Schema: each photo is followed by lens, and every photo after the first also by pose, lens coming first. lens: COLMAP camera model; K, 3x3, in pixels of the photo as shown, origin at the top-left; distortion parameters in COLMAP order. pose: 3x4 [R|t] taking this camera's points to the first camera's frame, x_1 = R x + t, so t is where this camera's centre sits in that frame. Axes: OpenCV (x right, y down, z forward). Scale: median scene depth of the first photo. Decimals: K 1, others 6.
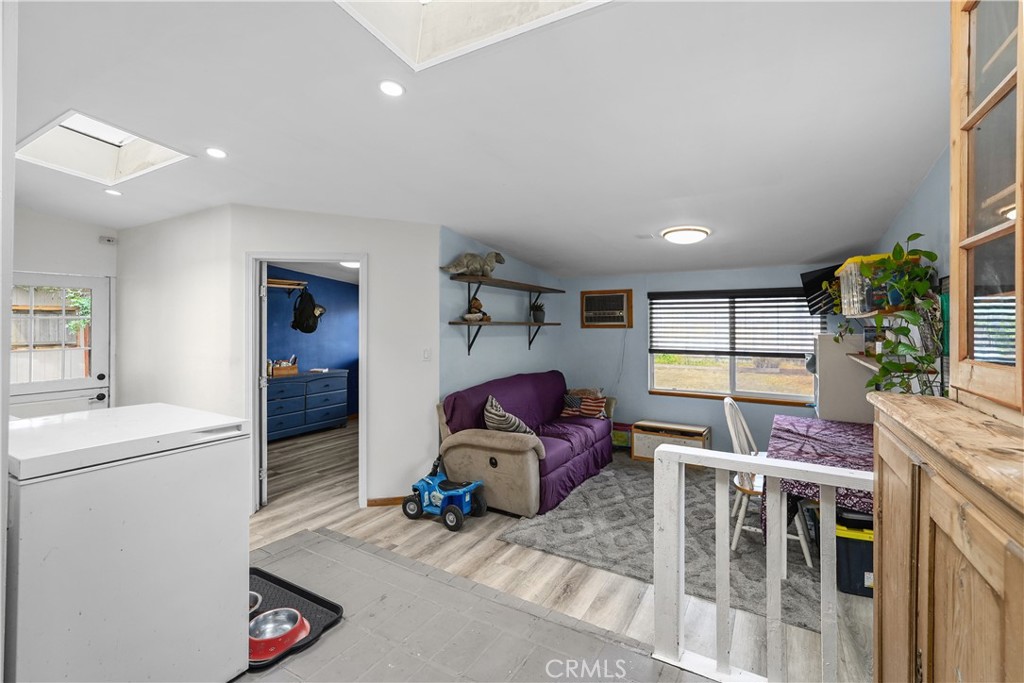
lens RADIAL K [[463.9, 0, 509.0], [0, 463.9, 319.5], [0, 0, 1]] dist [-0.001715, 0.000502]
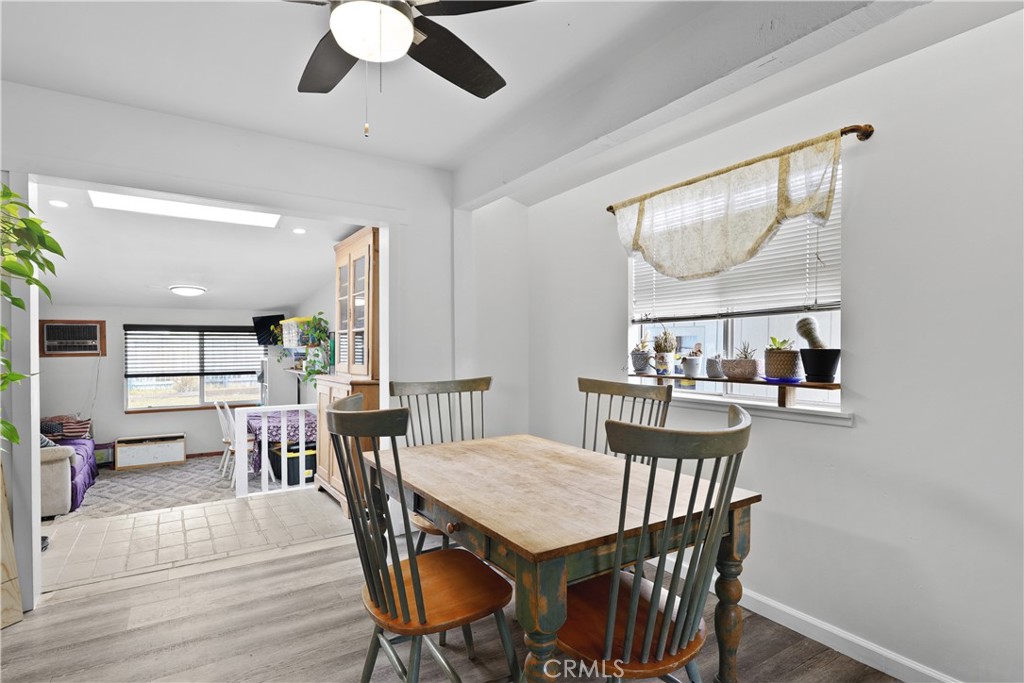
lens RADIAL K [[521.8, 0, 513.9], [0, 521.8, 347.9], [0, 0, 1]] dist [0.020721, -0.000078]
pose [[0.442746, -0.004988, 0.896633, -0.513288], [-0.004548, 0.999959, 0.007809, -0.018017], [-0.896636, -0.007535, 0.442705, -0.502764]]
